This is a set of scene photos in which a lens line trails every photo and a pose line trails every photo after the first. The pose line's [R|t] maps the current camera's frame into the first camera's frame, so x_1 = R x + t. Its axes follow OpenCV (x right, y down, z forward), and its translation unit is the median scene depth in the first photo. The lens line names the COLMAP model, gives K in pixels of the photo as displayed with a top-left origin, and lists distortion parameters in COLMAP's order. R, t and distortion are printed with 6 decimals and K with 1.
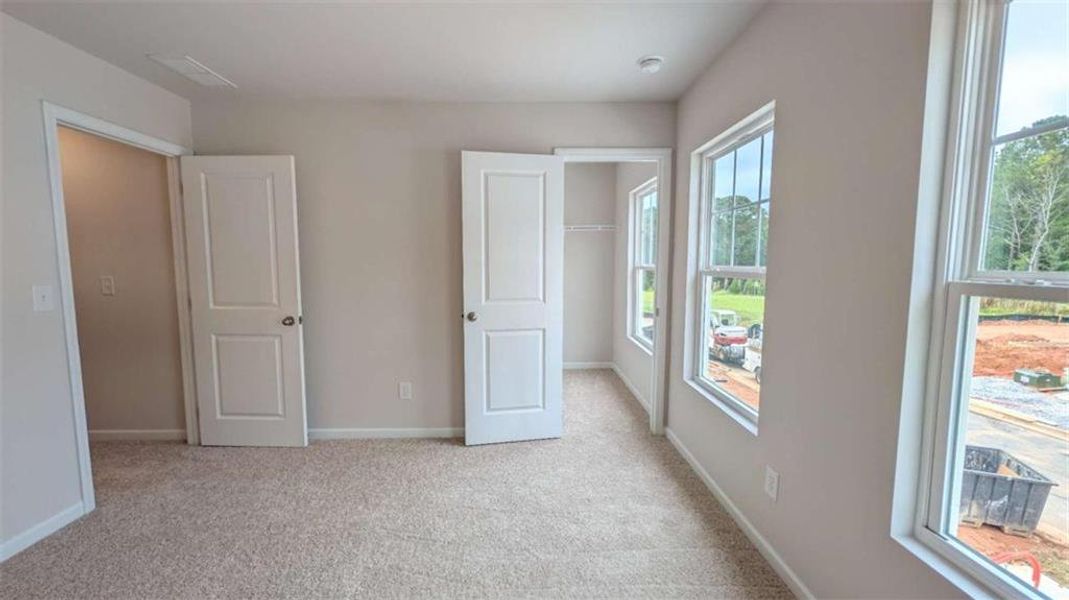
lens RADIAL K [[429.2, 0, 534.8], [0, 429.2, 300.0], [0, 0, 1]] dist [-0.001318, -0.000040]
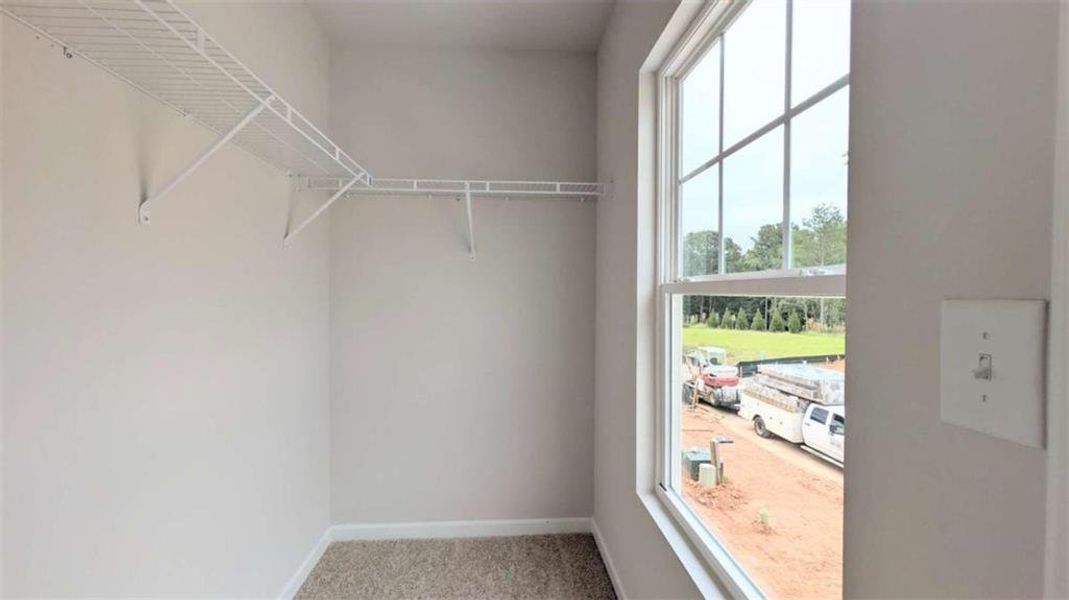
lens RADIAL K [[429.2, 0, 535.7], [0, 429.2, 301.6], [0, 0, 1]] dist [-0.001318, -0.000040]
pose [[0.998424, 0.005315, 0.055868, 0.022220], [-0.001287, 0.997411, -0.071896, -0.007452], [-0.056106, 0.071710, 0.995846, 0.126117]]
